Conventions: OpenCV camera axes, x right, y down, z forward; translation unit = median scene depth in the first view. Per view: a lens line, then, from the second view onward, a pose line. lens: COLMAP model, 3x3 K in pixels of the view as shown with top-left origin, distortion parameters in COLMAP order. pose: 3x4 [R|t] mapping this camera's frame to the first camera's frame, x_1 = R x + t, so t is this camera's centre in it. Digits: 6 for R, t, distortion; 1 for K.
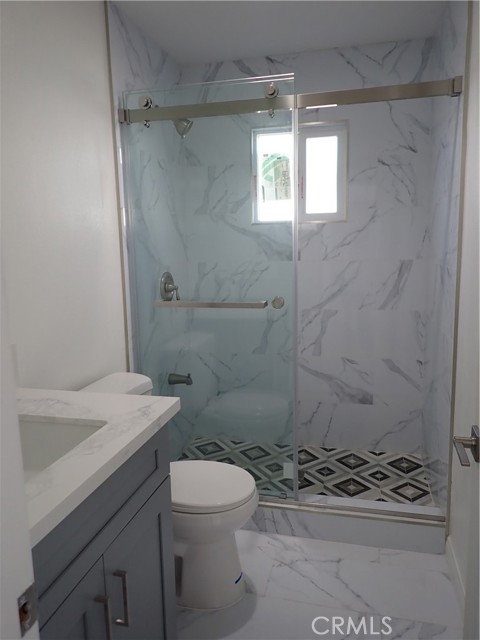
lens RADIAL K [[476.8, 0, 240.9], [0, 476.8, 318.7], [0, 0, 1]] dist [0.005277, -0.001870]
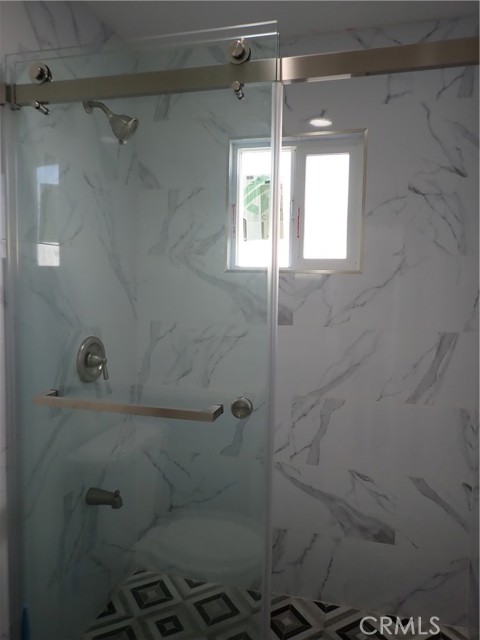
lens RADIAL K [[476.8, 0, 241.8], [0, 476.8, 317.4], [0, 0, 1]] dist [0.005277, -0.001870]
pose [[0.999010, 0.040023, -0.019410, 0.067785], [-0.041579, 0.995268, -0.087819, -0.073721], [0.015803, 0.088540, 0.995947, 0.325521]]
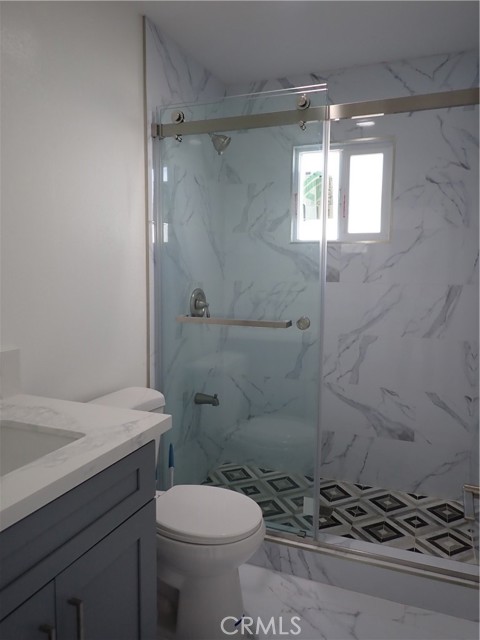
lens RADIAL K [[476.8, 0, 240.7], [0, 476.8, 318.1], [0, 0, 1]] dist [0.005277, -0.001870]
pose [[0.989951, 0.044375, -0.134268, 0.064855], [-0.051635, 0.997359, -0.051079, 0.008614], [0.131647, 0.057499, 0.989628, 0.042048]]
